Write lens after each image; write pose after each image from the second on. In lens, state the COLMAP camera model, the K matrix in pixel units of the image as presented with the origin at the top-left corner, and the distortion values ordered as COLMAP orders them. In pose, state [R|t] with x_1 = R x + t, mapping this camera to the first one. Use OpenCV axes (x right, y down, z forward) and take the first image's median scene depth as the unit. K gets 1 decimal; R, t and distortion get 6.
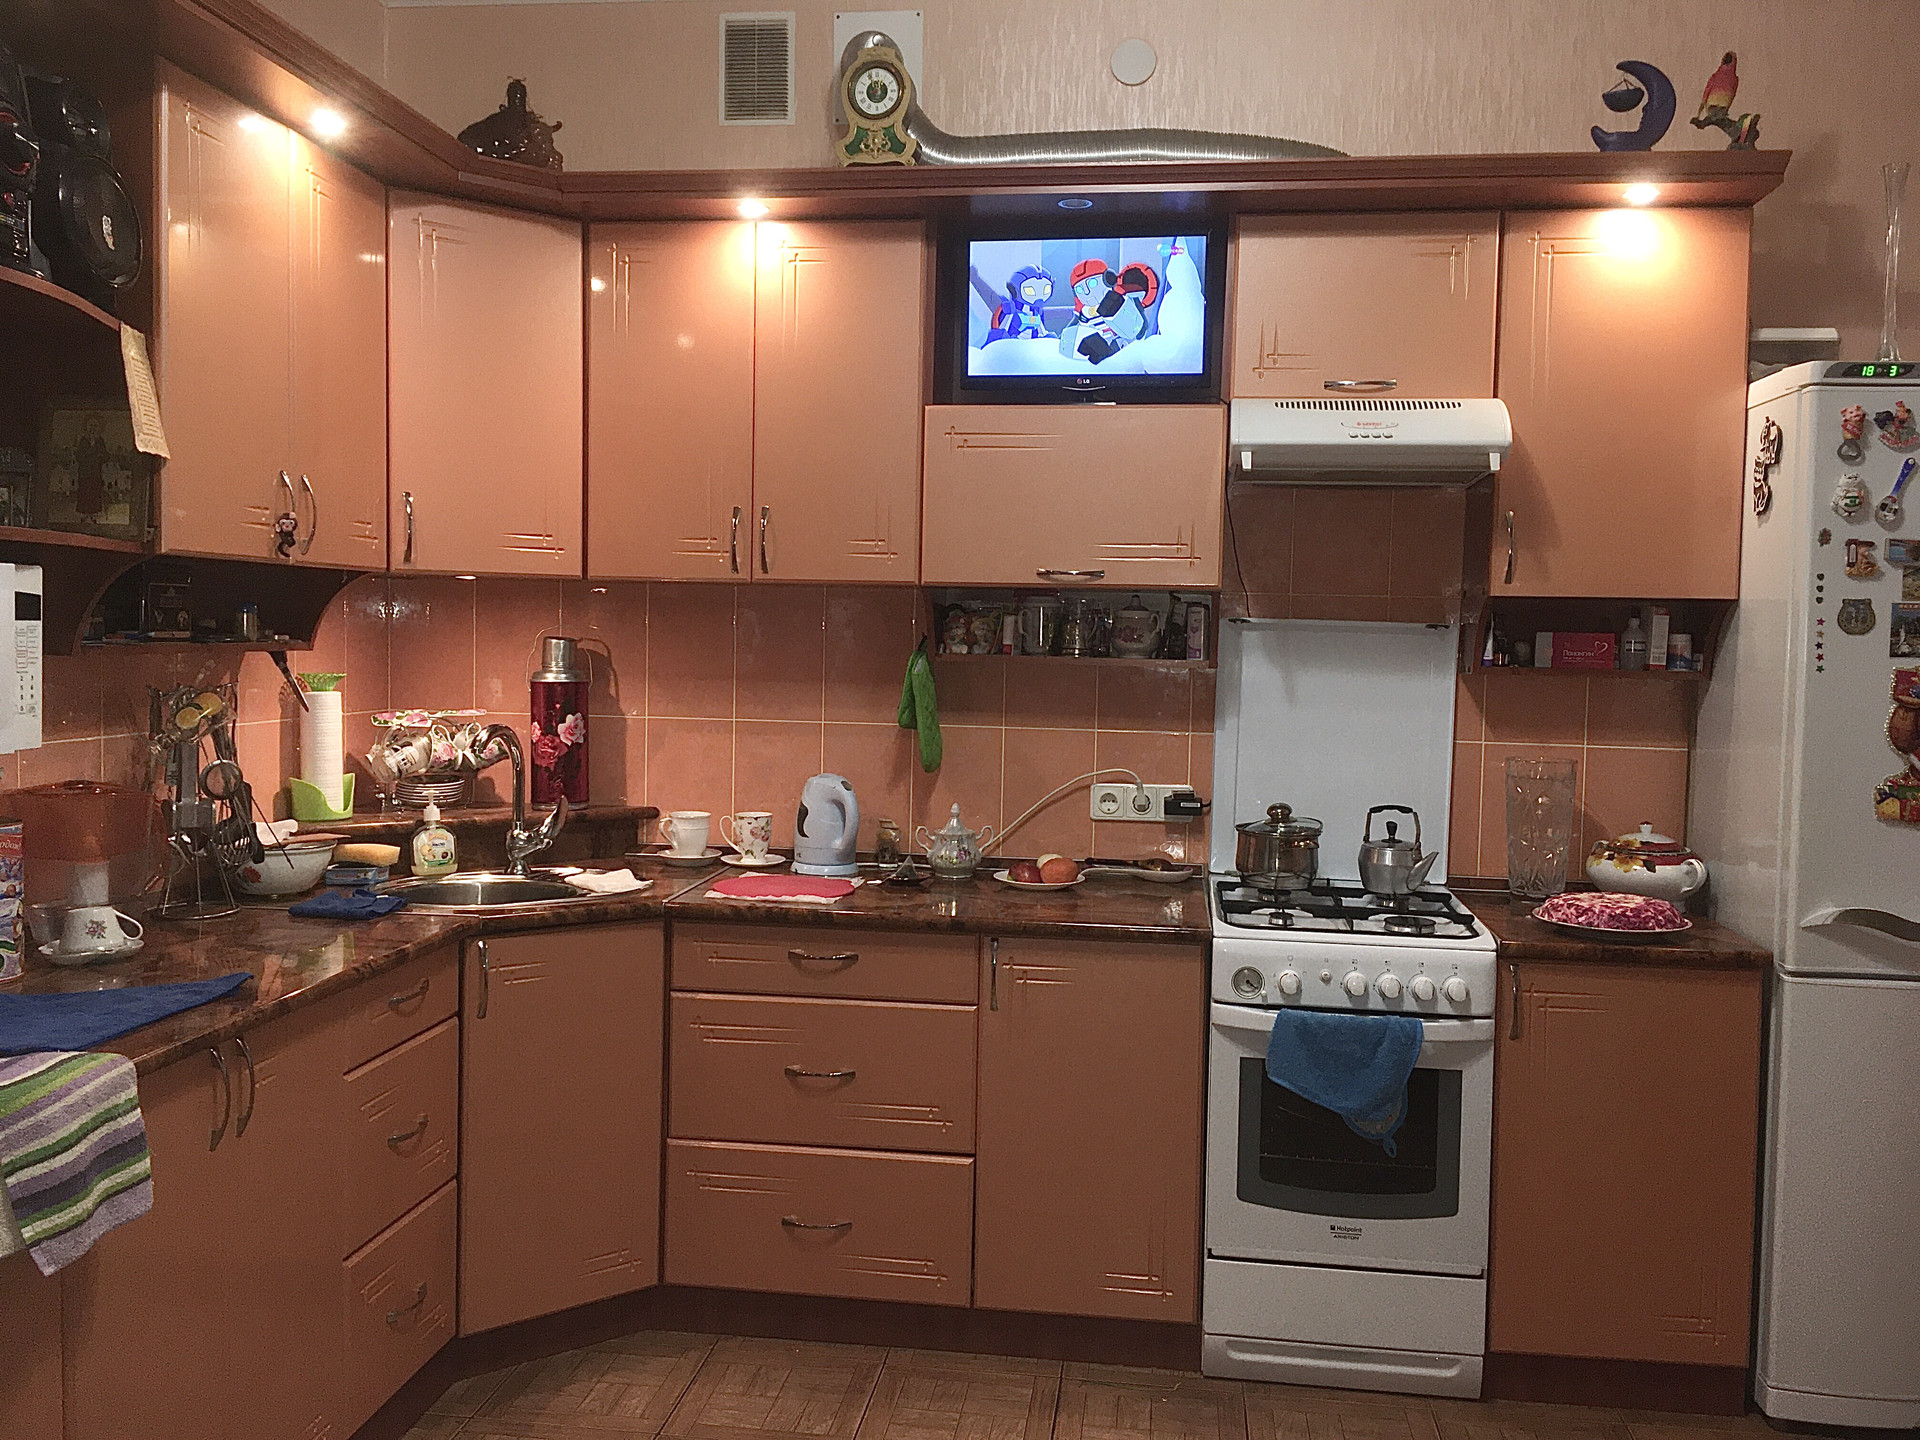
lens RADIAL K [[1648.2, 0, 964.5], [0, 1648.2, 711.7], [0, 0, 1]] dist [0.082229, -0.129341]
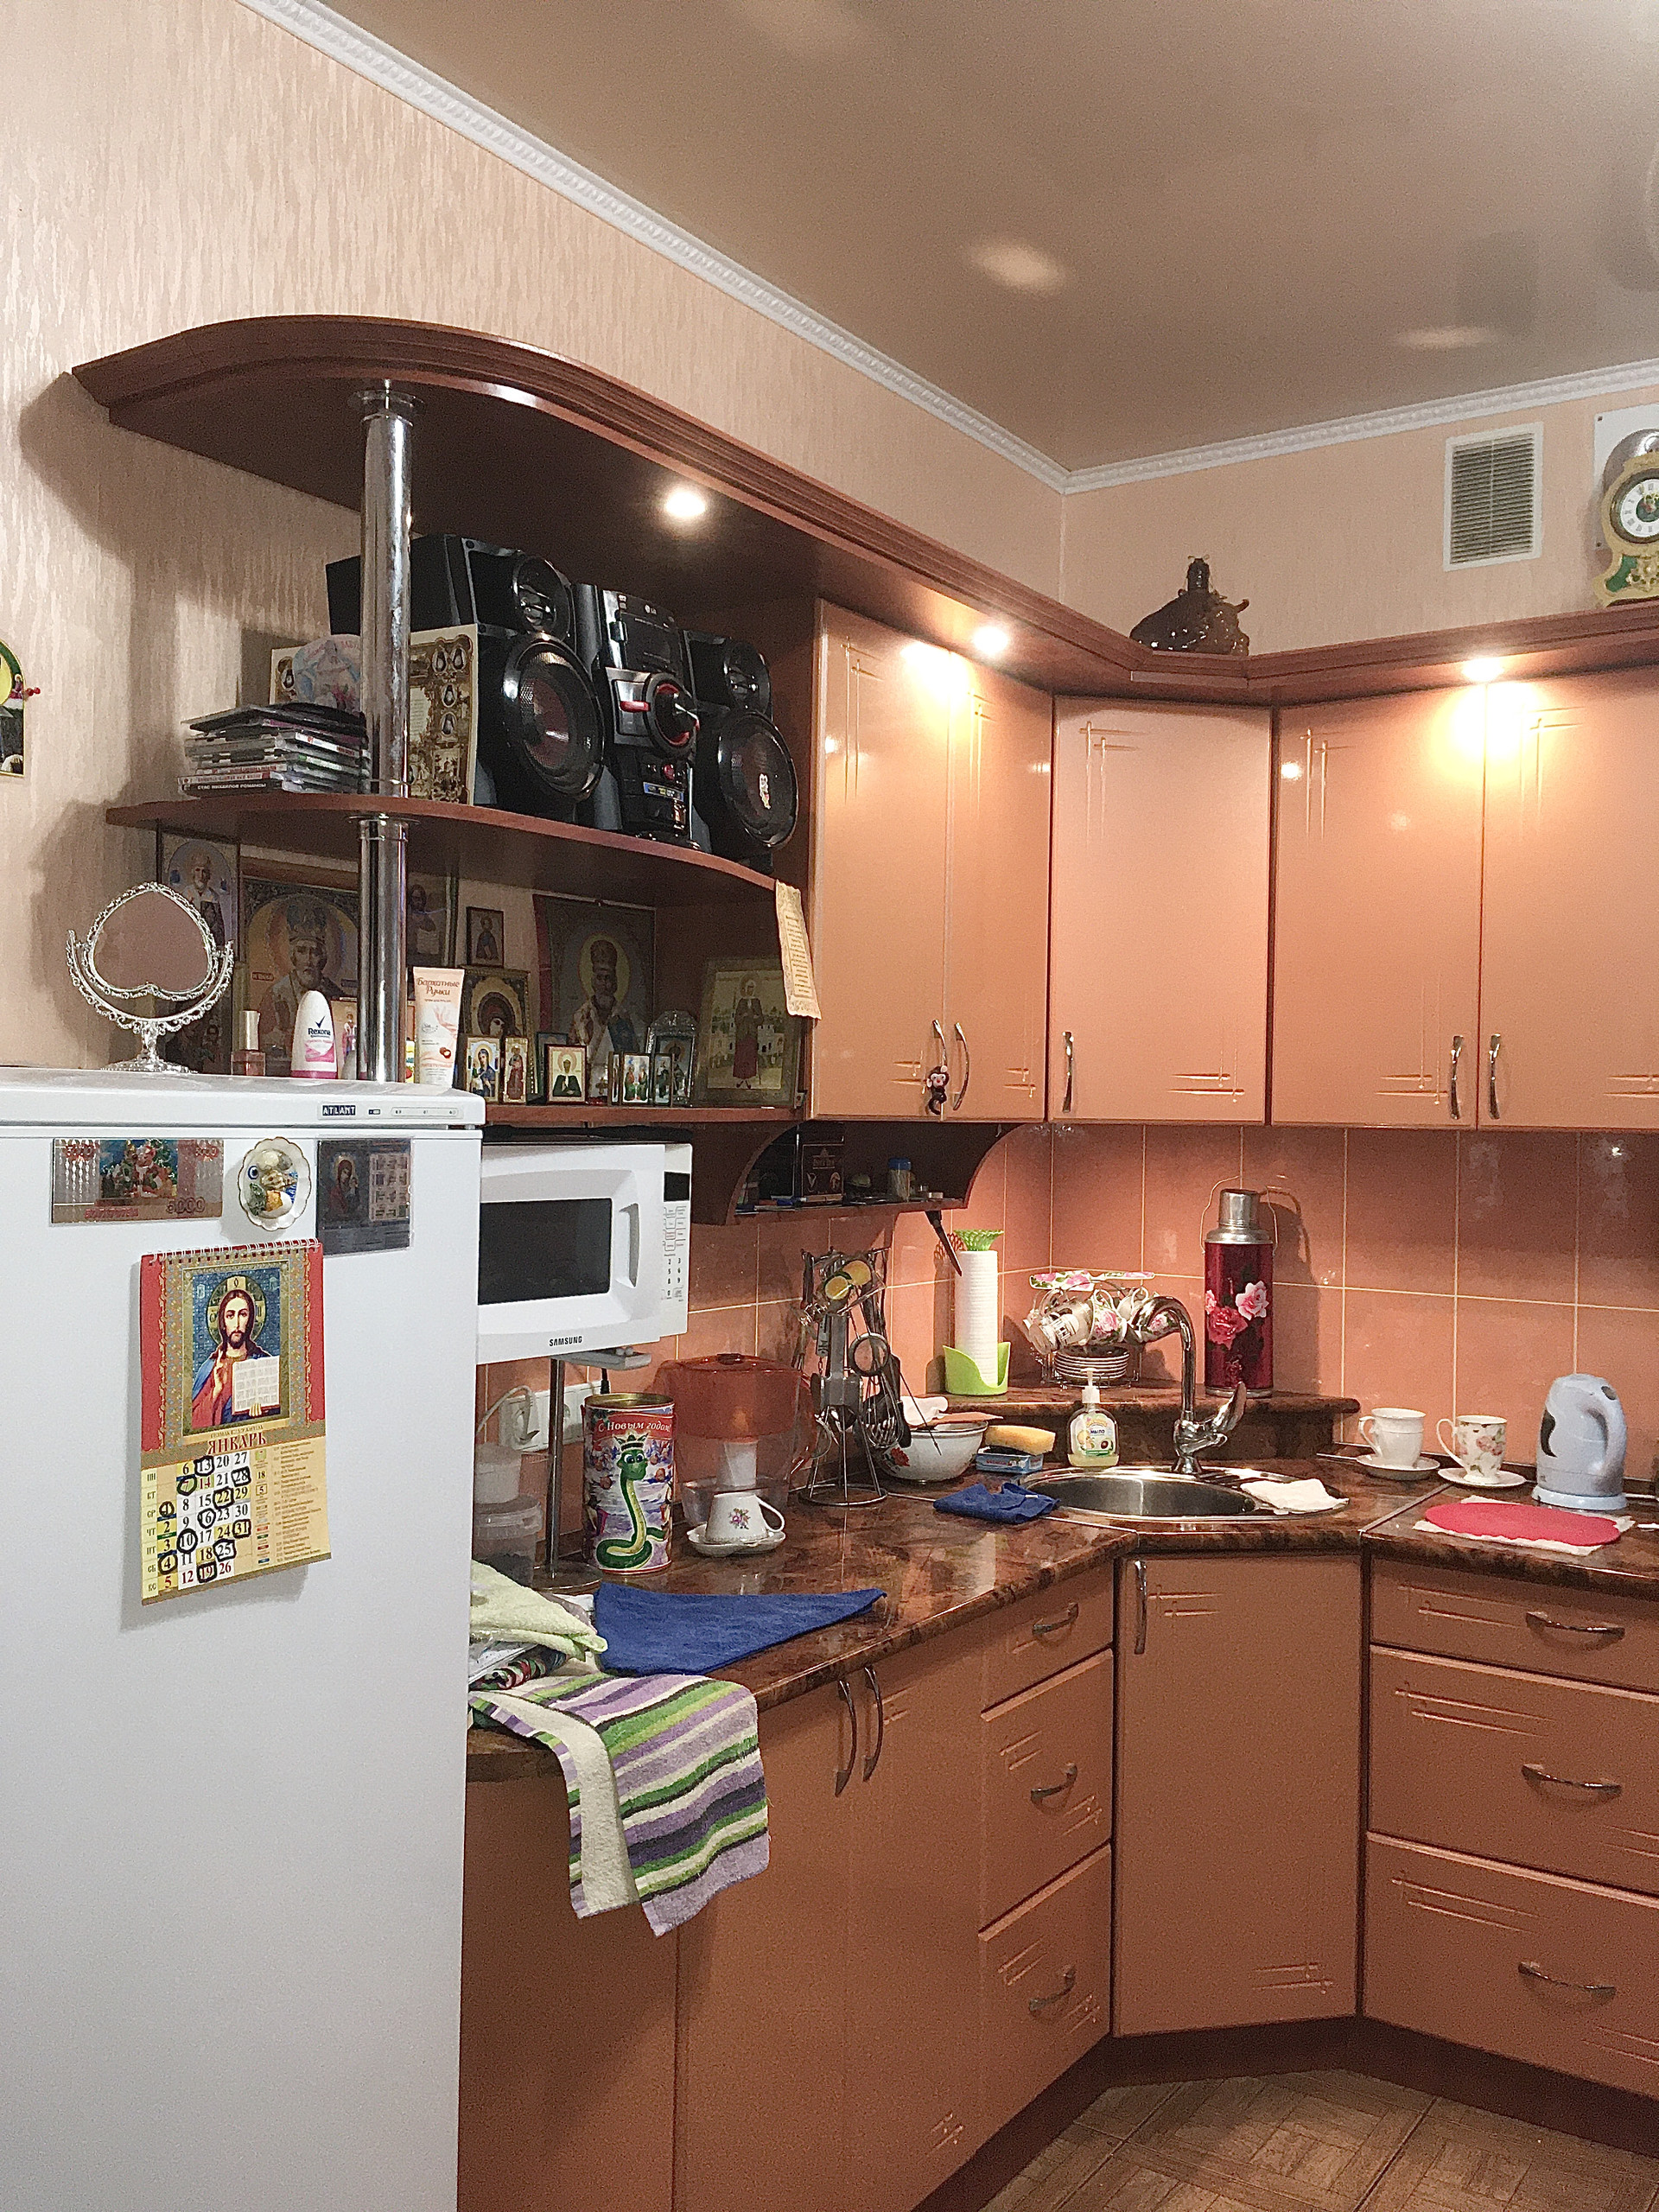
lens RADIAL K [[1898.9, 0, 826.4], [0, 1898.9, 1098.4], [0, 0, 1]] dist [0.082229, -0.129341]
pose [[0.893338, -0.006143, -0.449343, 0.006224], [-0.023051, 0.997964, -0.059470, -0.034525], [0.448793, 0.063484, 0.891378, 0.039309]]
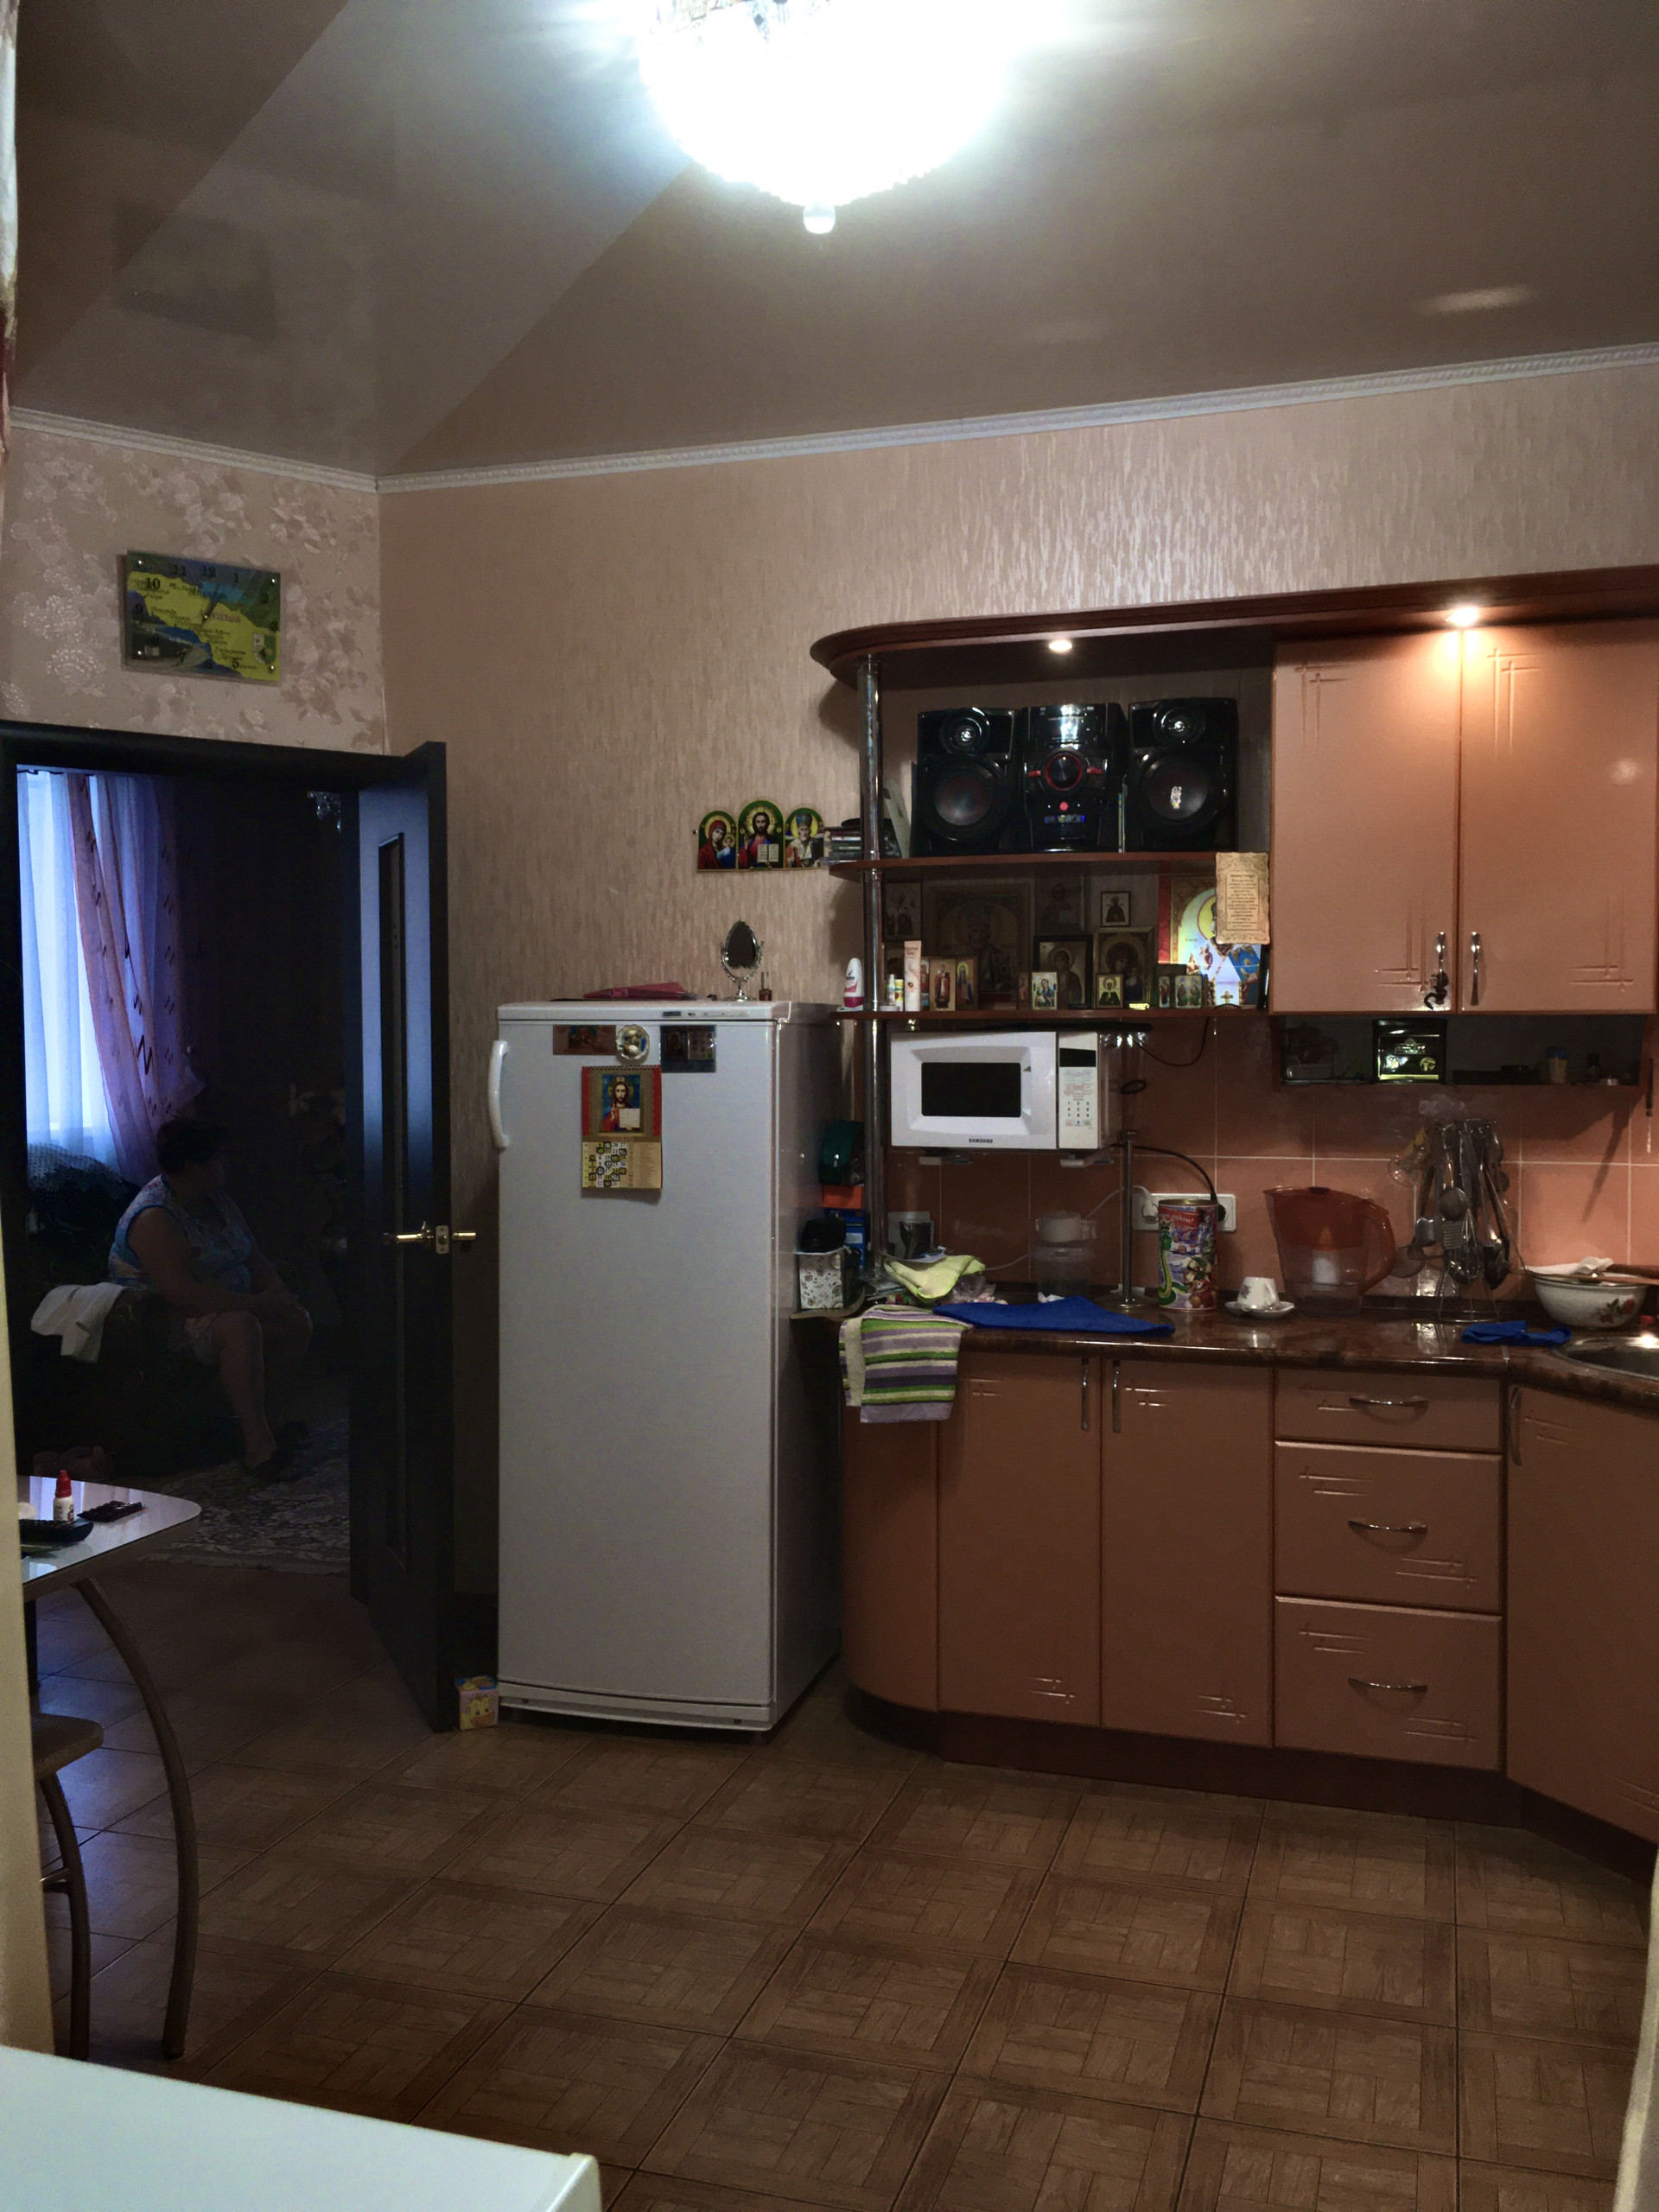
lens RADIAL K [[1898.9, 0, 836.0], [0, 1898.9, 1094.6], [0, 0, 1]] dist [0.082229, -0.129341]
pose [[-0.171077, 0.017857, -0.985096, 0.855419], [-0.051213, 0.998323, 0.026991, -0.044497], [0.983926, 0.055067, -0.169876, 0.736392]]
